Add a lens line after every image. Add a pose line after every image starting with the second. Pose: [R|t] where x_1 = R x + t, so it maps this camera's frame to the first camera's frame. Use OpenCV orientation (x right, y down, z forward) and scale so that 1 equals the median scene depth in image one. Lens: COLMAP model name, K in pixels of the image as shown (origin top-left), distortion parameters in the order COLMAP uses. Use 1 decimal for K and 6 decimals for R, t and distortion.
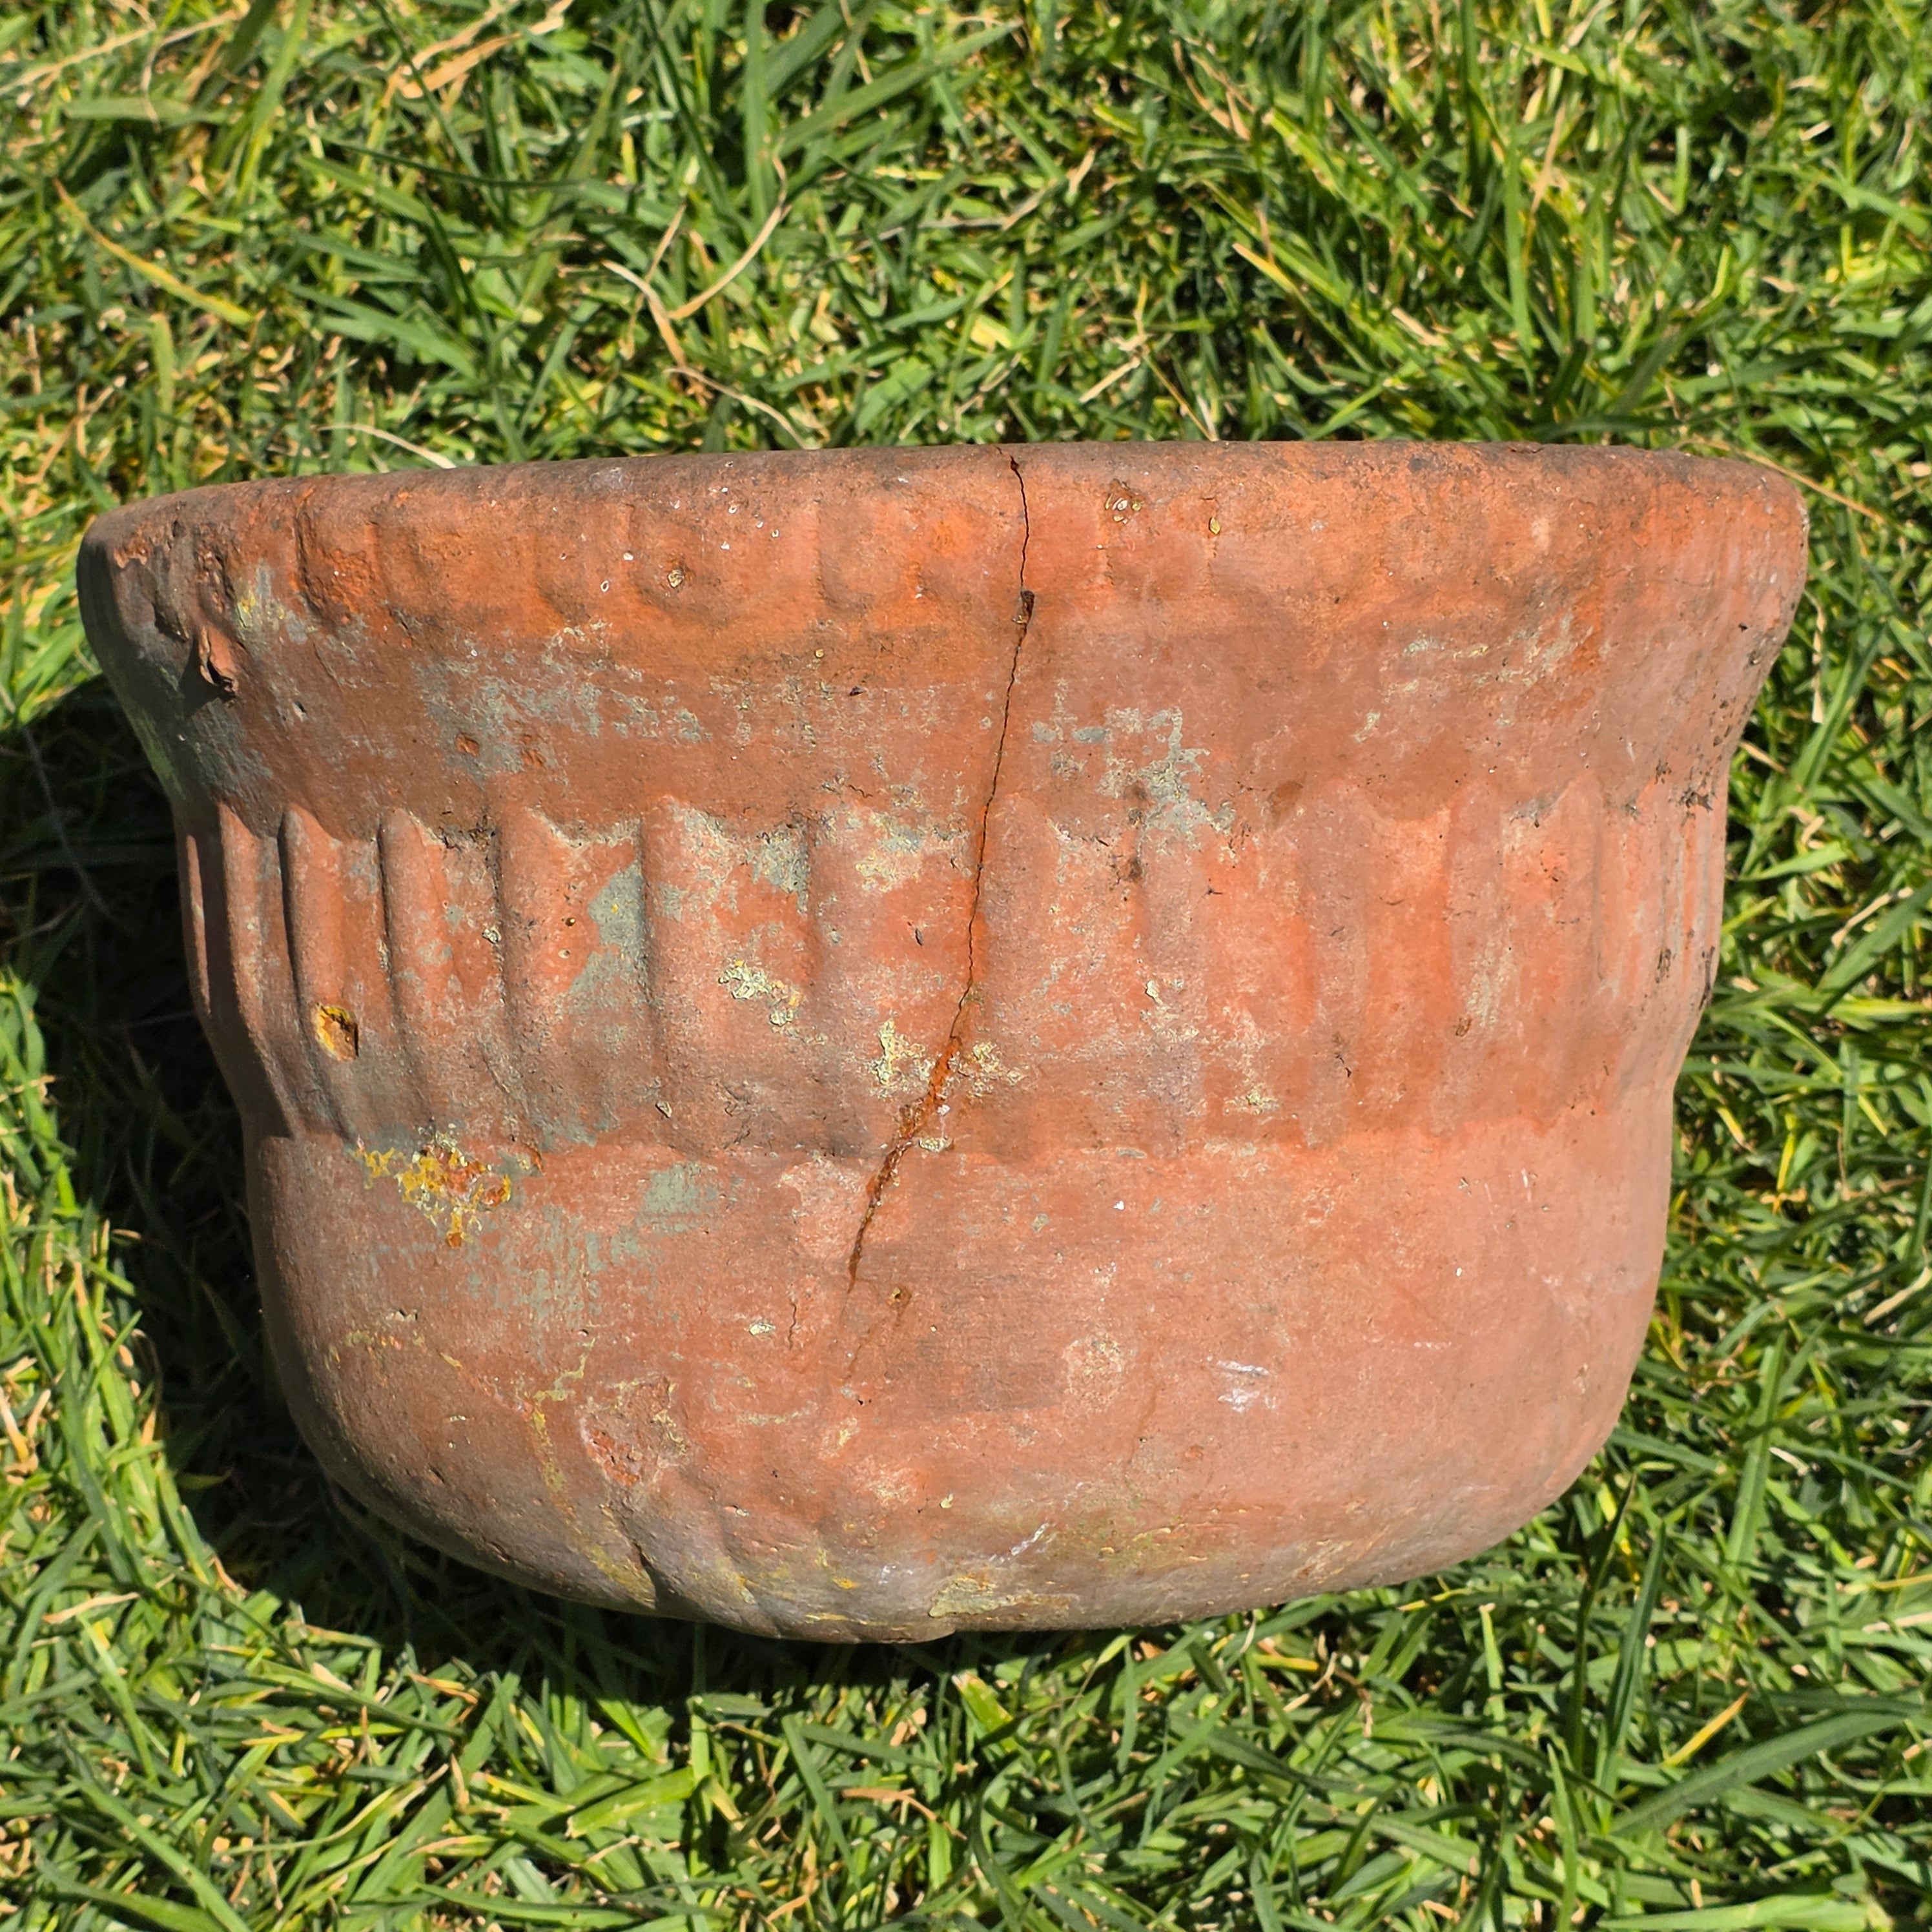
lens RADIAL K [[4800.4, 0, 968.1], [0, 4800.4, 864.1], [0, 0, 1]] dist [-0.260307, 3.859113]
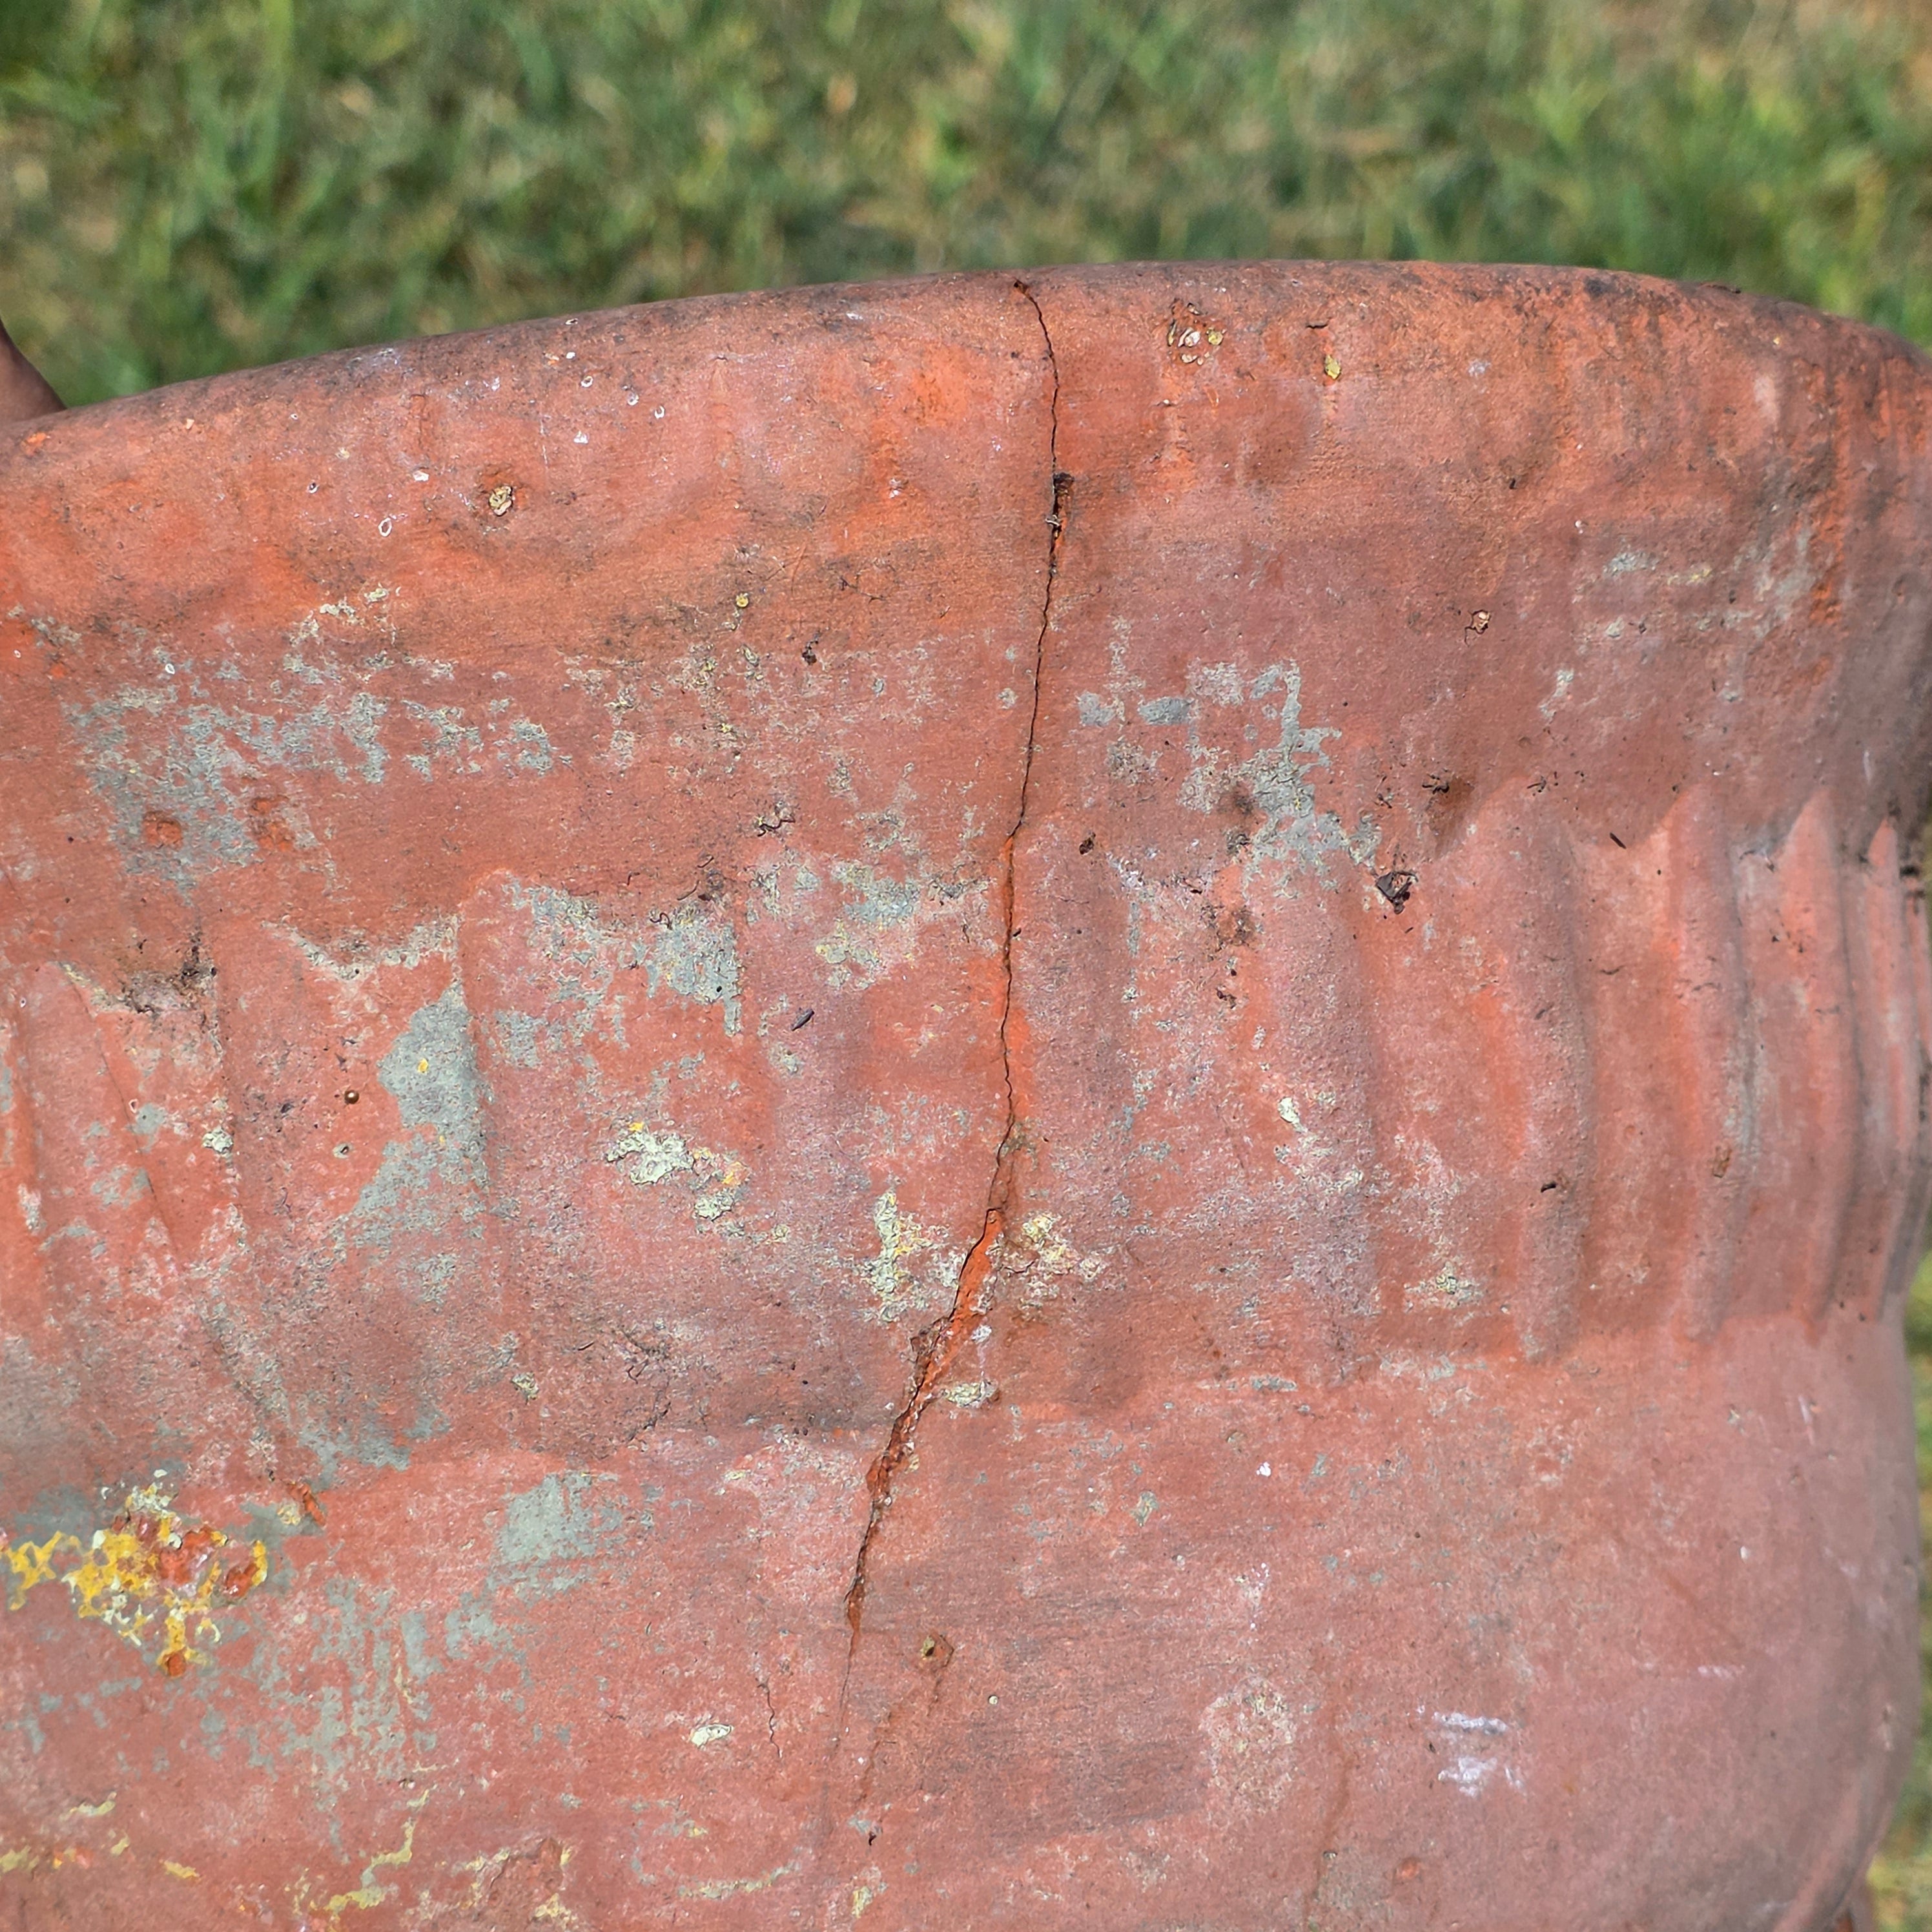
lens RADIAL K [[4412.9, 0, 963.4], [0, 4412.9, 789.1], [0, 0, 1]] dist [0.120928, -1.143376]
pose [[0.984265, -0.070703, 0.161937, -0.095336], [0.101563, 0.976314, -0.191041, 0.091350], [-0.144595, 0.204481, 0.968132, 0.427484]]
